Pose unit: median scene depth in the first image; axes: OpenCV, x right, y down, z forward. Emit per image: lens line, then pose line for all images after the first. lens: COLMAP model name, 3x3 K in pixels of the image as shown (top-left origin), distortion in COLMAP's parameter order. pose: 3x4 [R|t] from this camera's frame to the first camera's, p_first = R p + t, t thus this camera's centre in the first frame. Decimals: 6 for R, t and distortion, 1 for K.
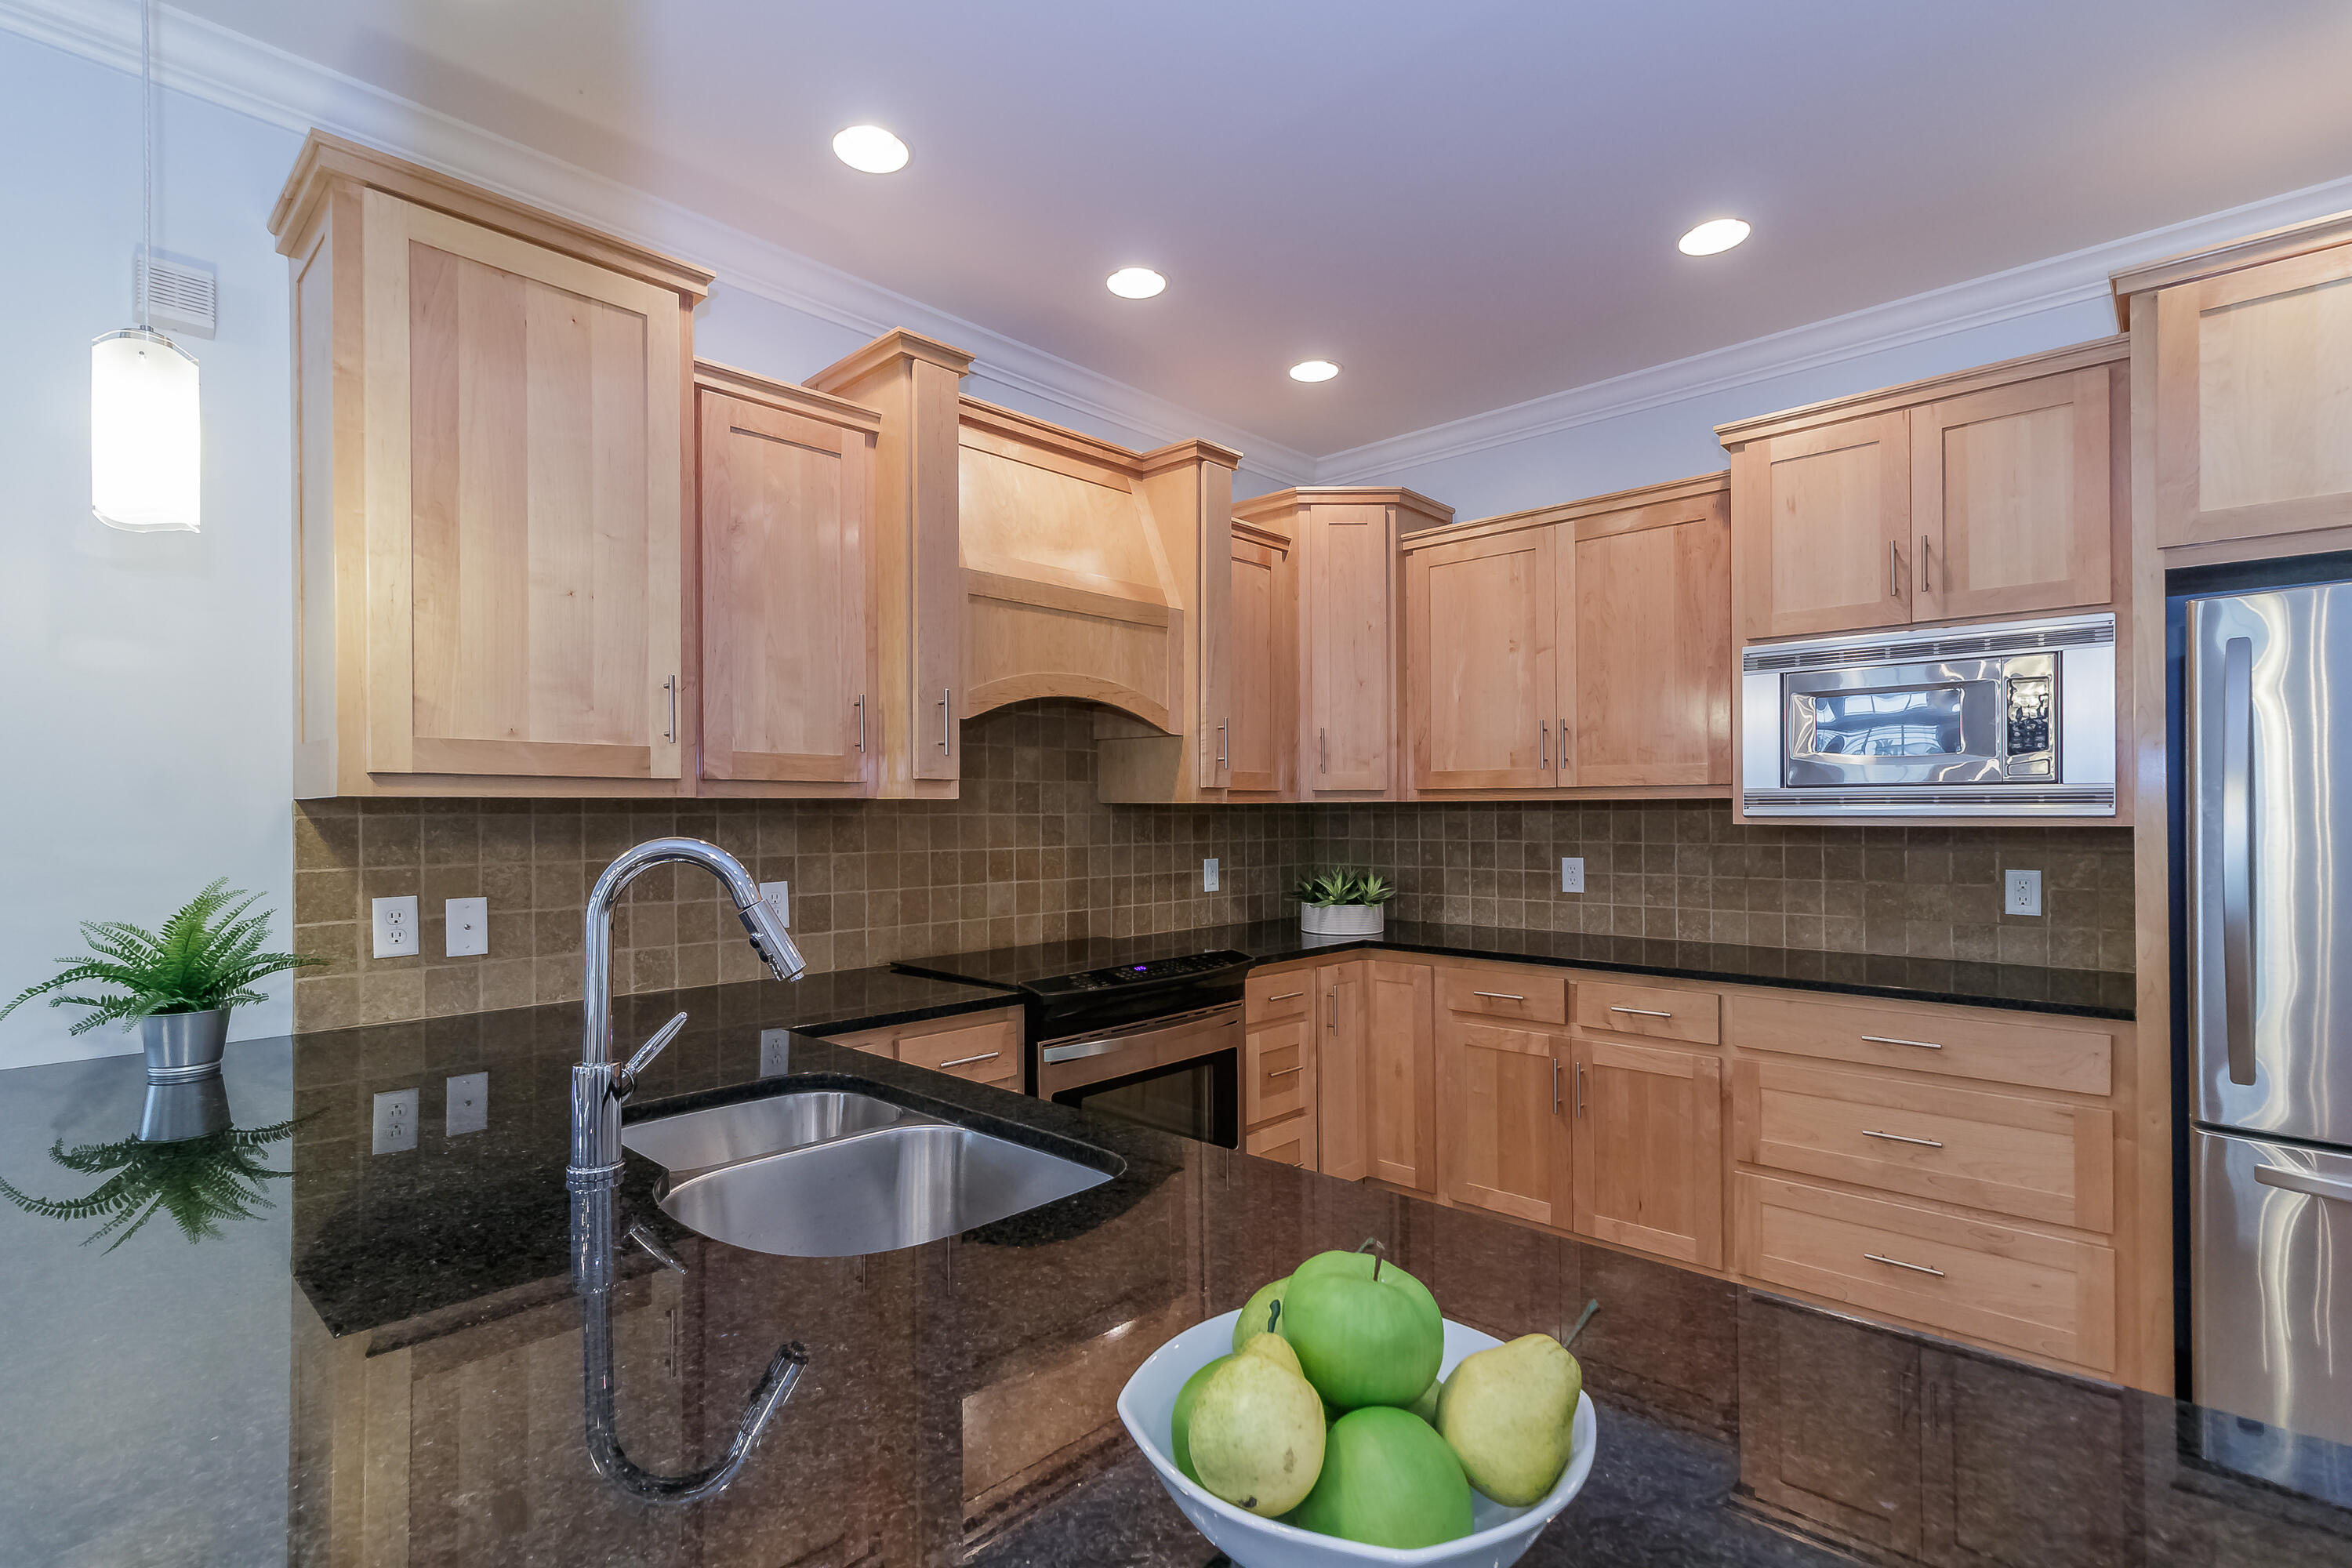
lens RADIAL K [[1095.4, 0, 1178.0], [0, 1095.4, 802.5], [0, 0, 1]] dist [-0.000885, -0.000856]
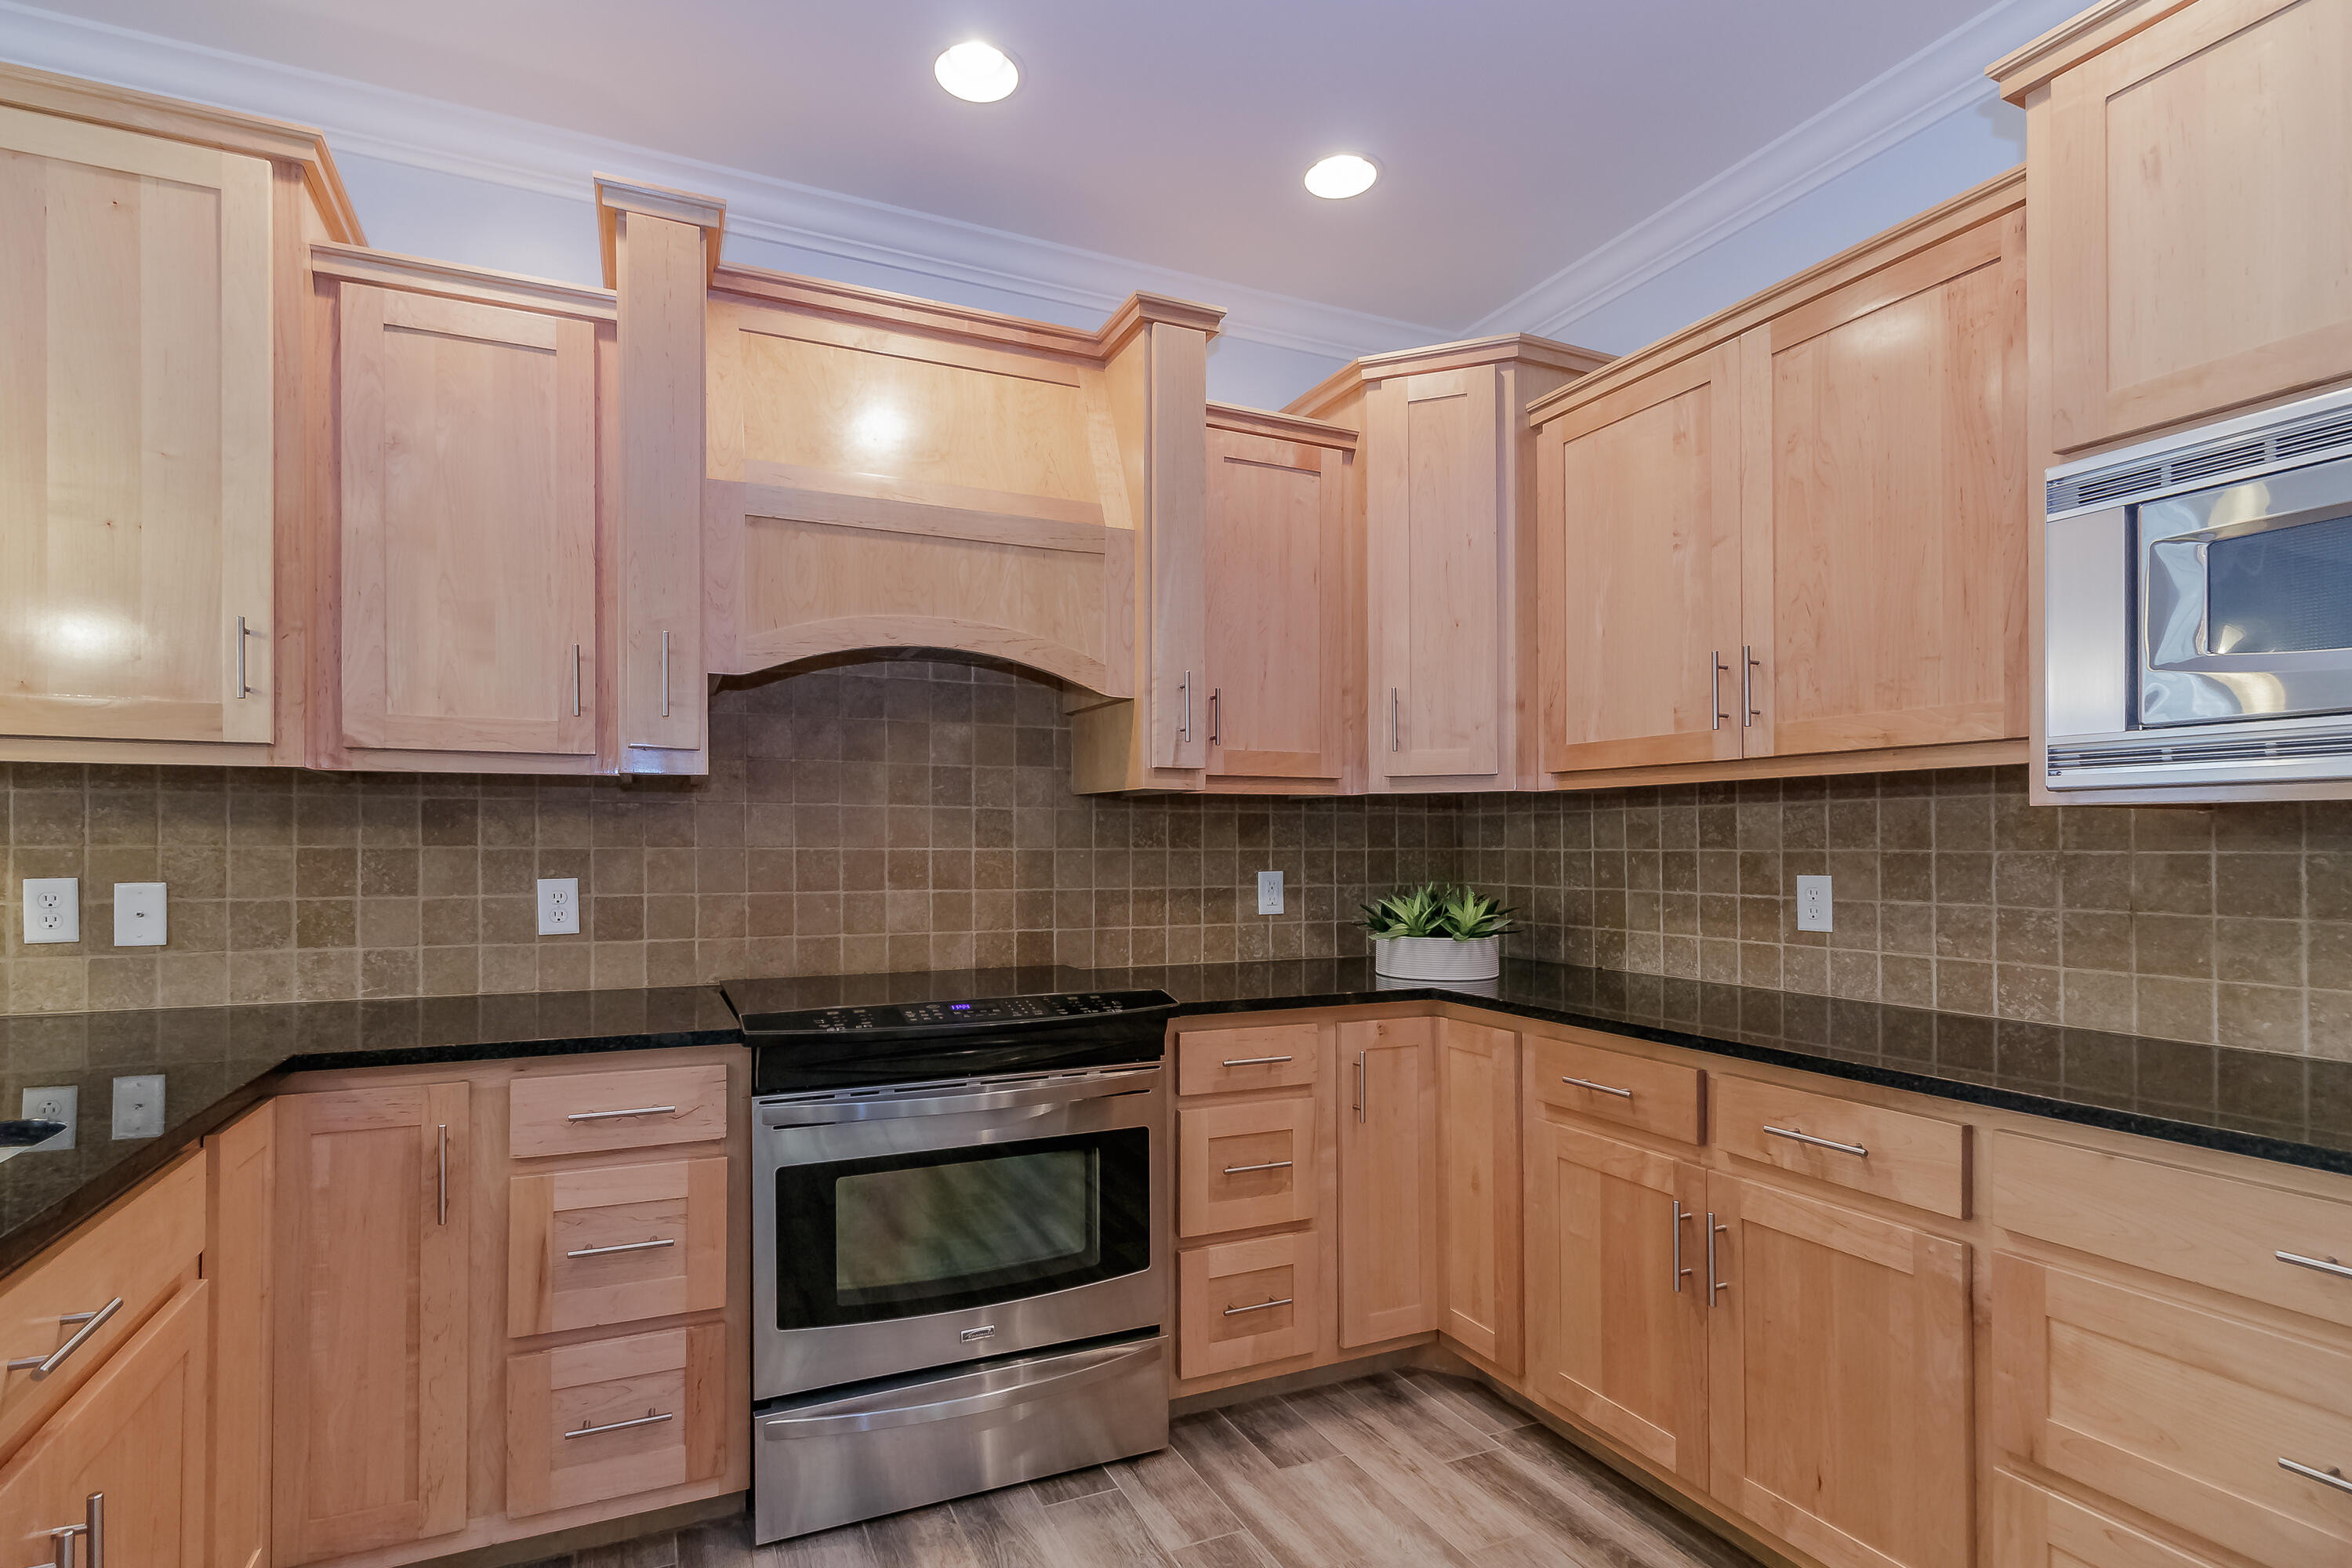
lens RADIAL K [[1095.4, 0, 1174.6], [0, 1095.4, 837.8], [0, 0, 1]] dist [-0.000885, -0.000856]
pose [[0.915427, -0.001175, -0.402482, 0.403655], [0.001269, 0.999999, -0.000033, 0.040964], [0.402482, -0.000481, 0.915428, 0.410195]]
